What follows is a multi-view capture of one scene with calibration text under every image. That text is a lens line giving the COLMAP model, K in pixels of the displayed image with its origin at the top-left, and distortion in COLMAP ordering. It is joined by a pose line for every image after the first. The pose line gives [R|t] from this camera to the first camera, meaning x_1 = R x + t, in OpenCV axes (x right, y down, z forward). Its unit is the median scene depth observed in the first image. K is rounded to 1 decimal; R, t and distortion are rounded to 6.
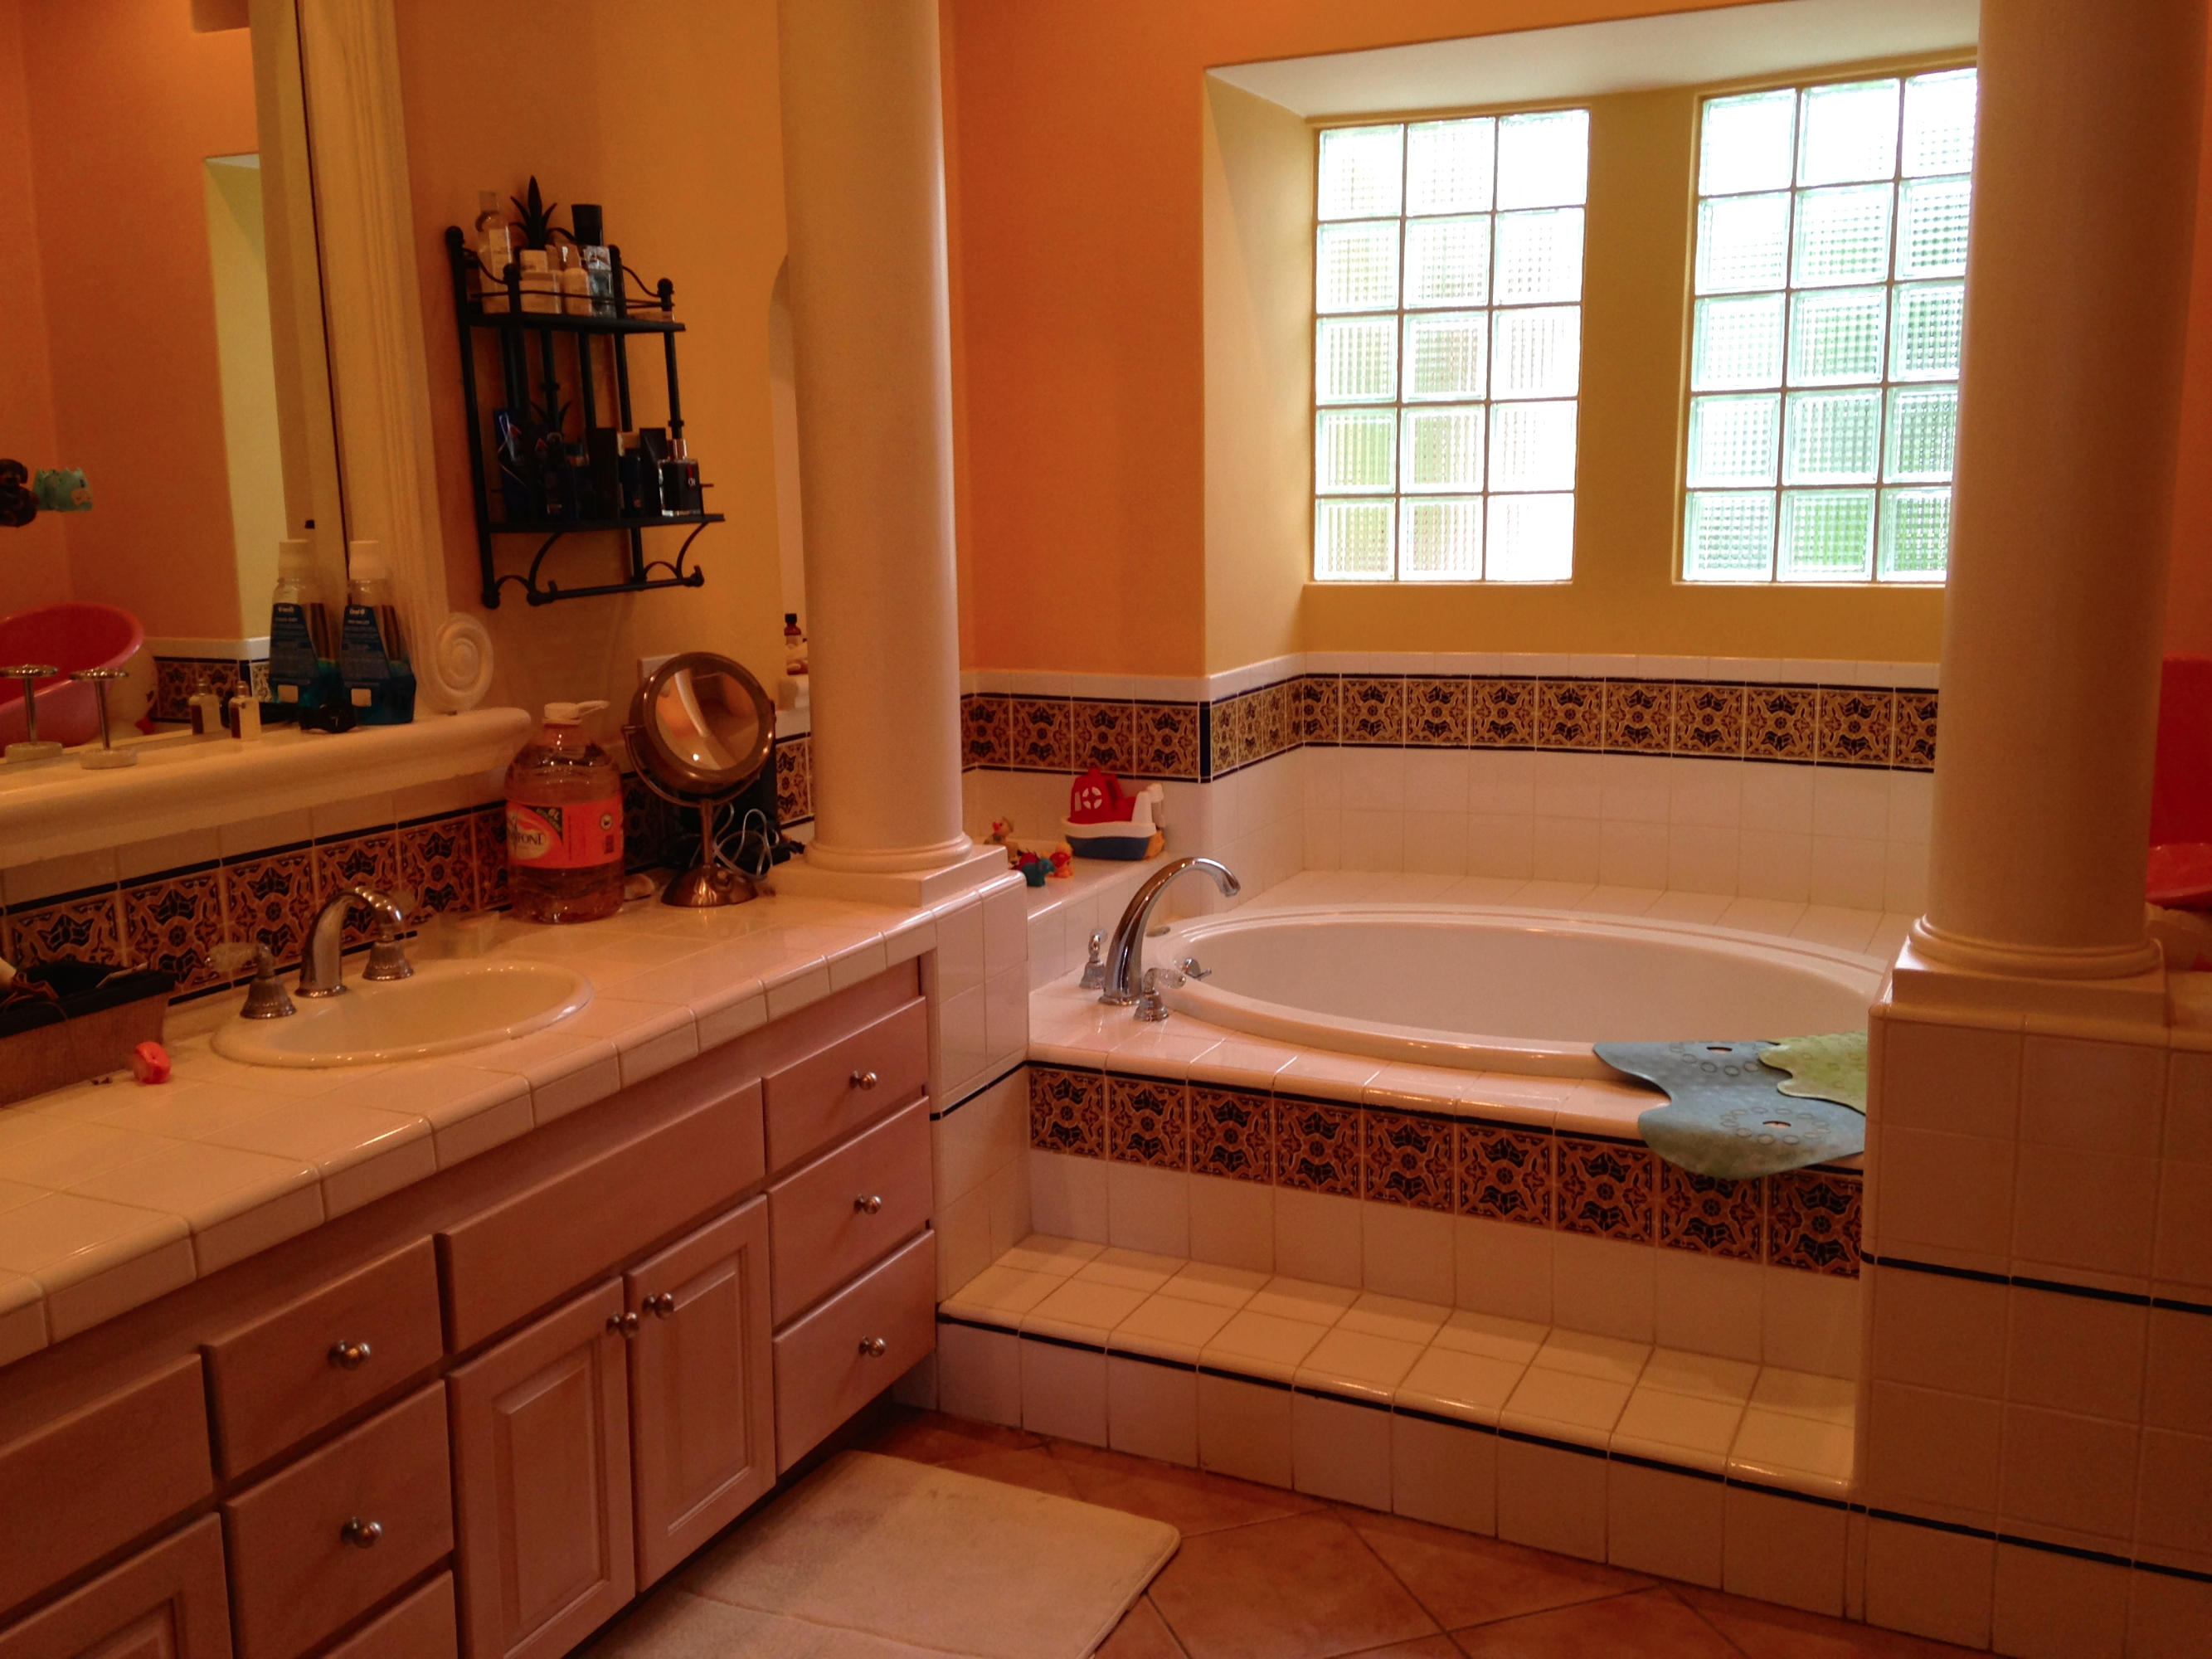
lens RADIAL K [[2024.0, 0, 1106.0], [0, 2024.0, 829.5], [0, 0, 1]] dist [0.208596, -0.377774]
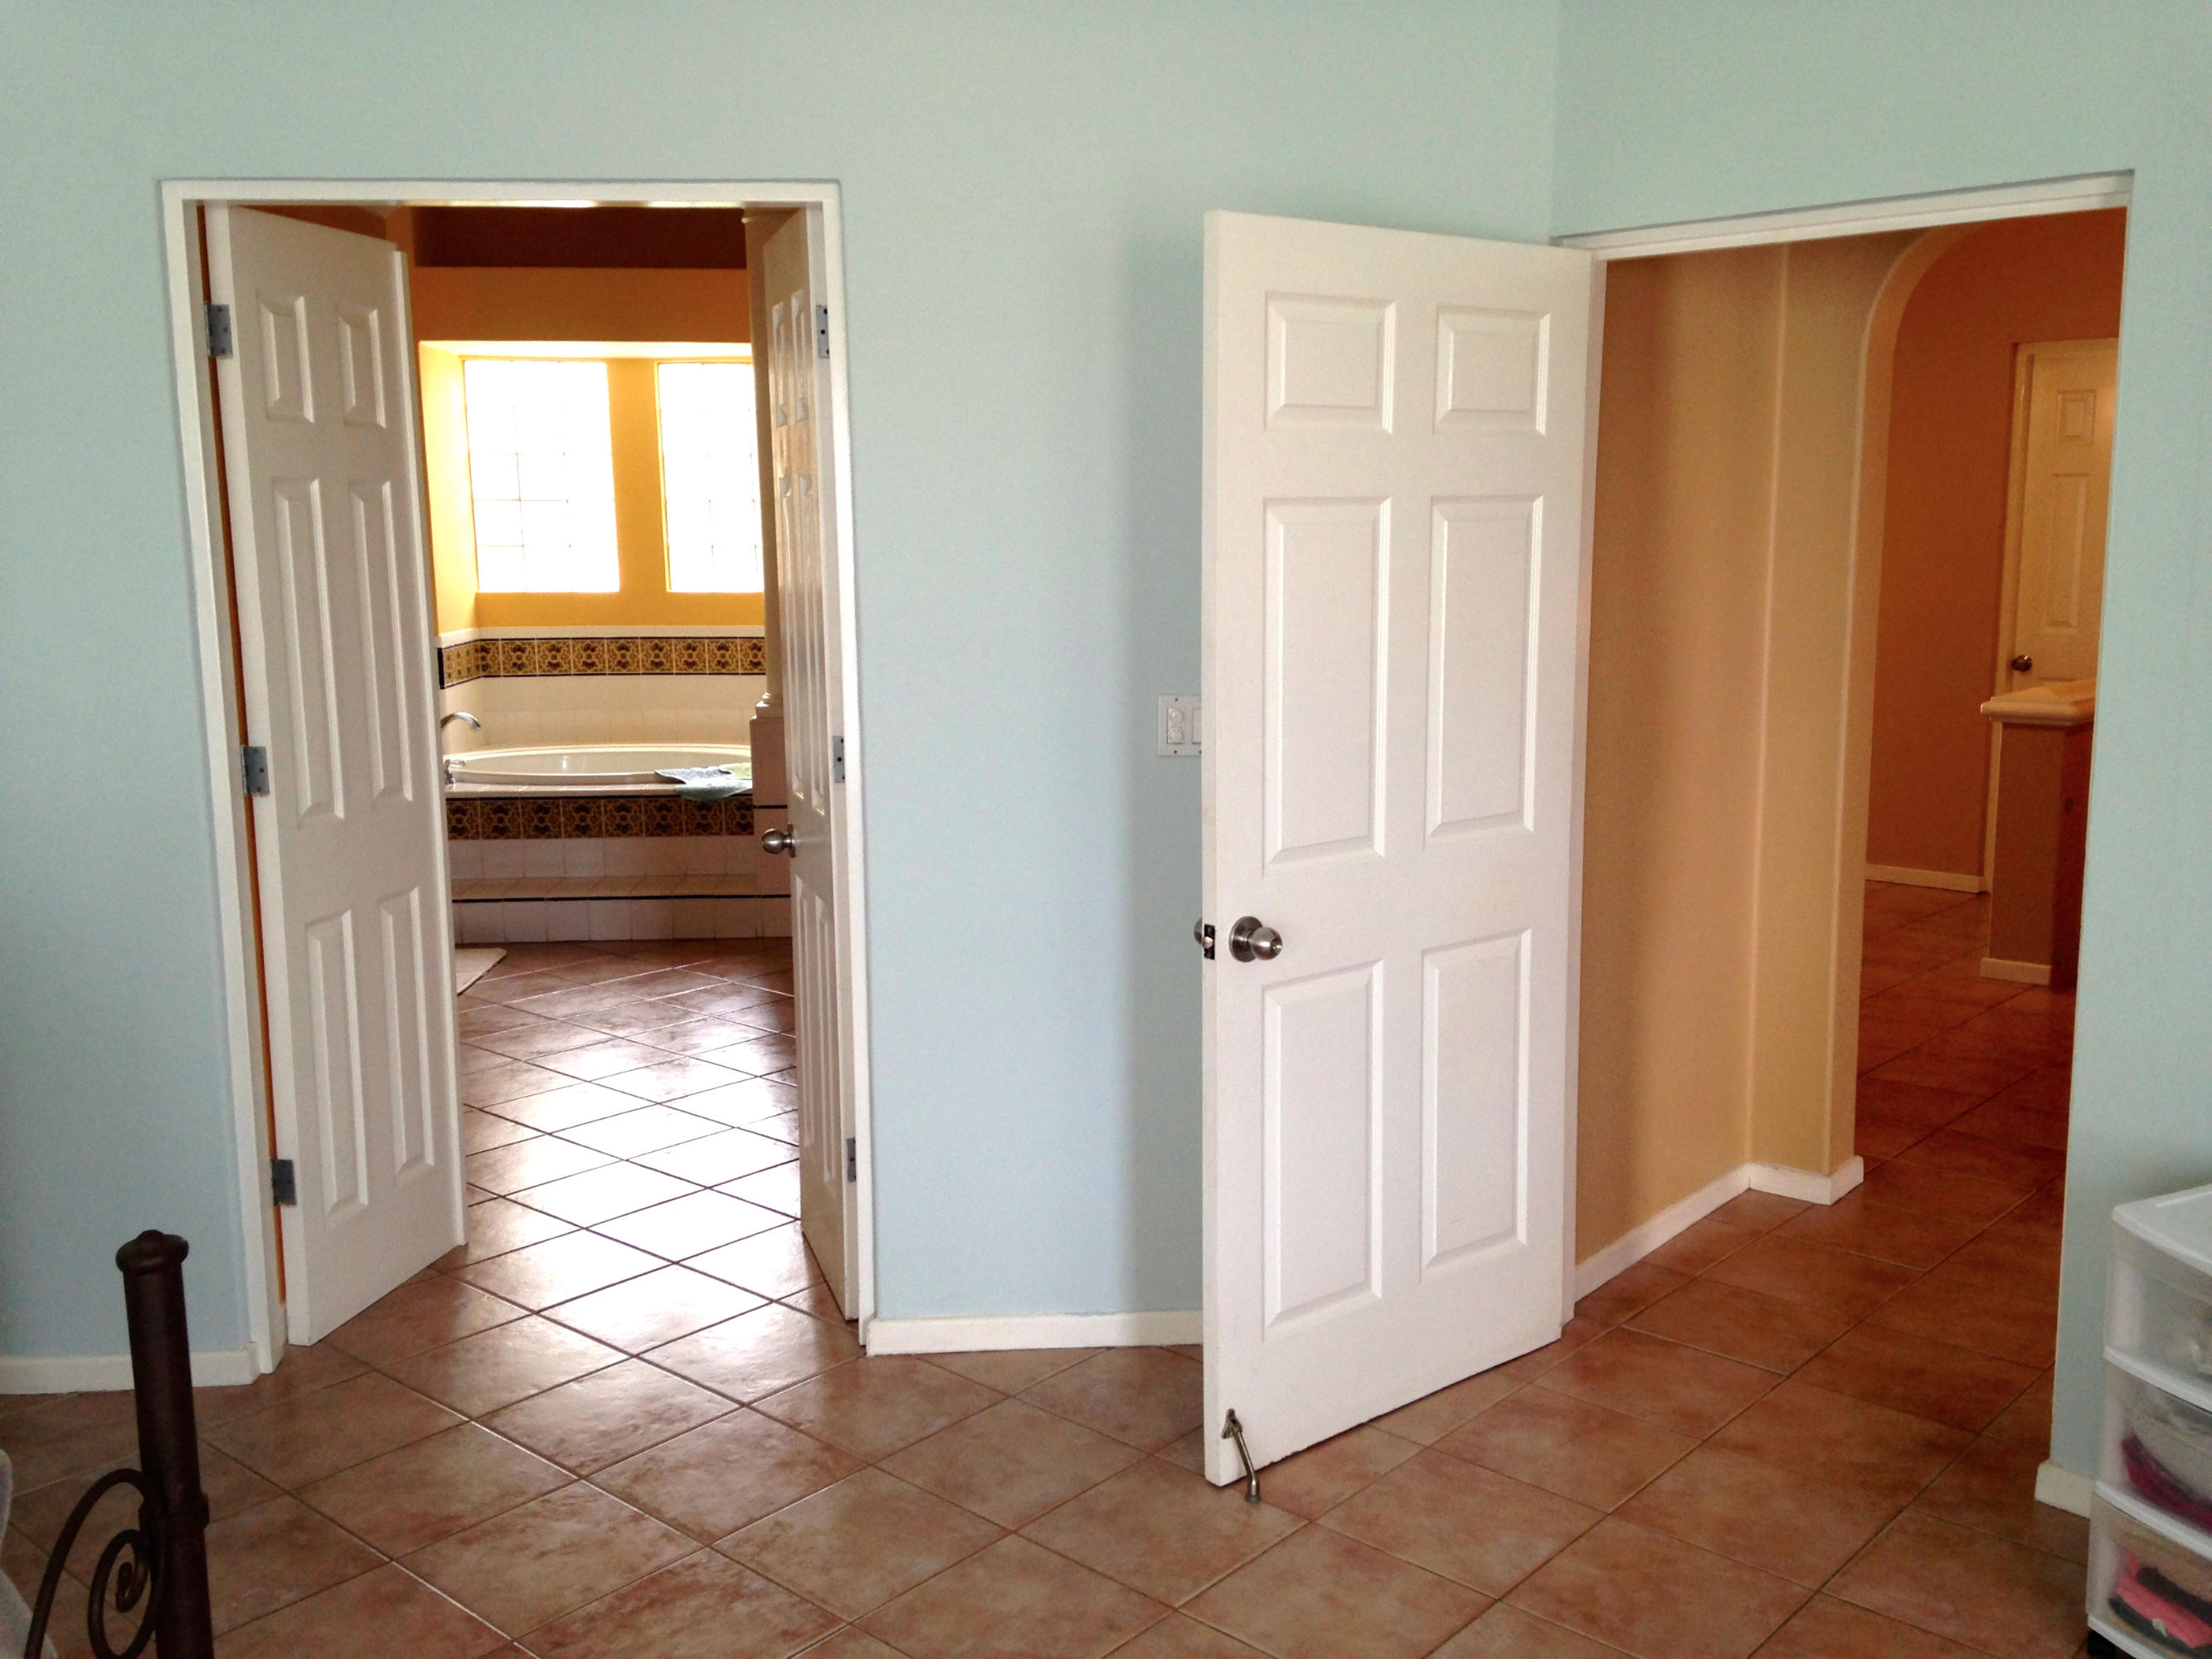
lens RADIAL K [[2024.0, 0, 1106.0], [0, 2024.0, 829.5], [0, 0, 1]] dist [0.208596, -0.377774]
pose [[0.883912, -0.061280, 0.463621, -0.301662], [0.075193, 0.997102, -0.011565, 0.174998], [-0.461569, 0.045083, 0.885958, -1.009223]]
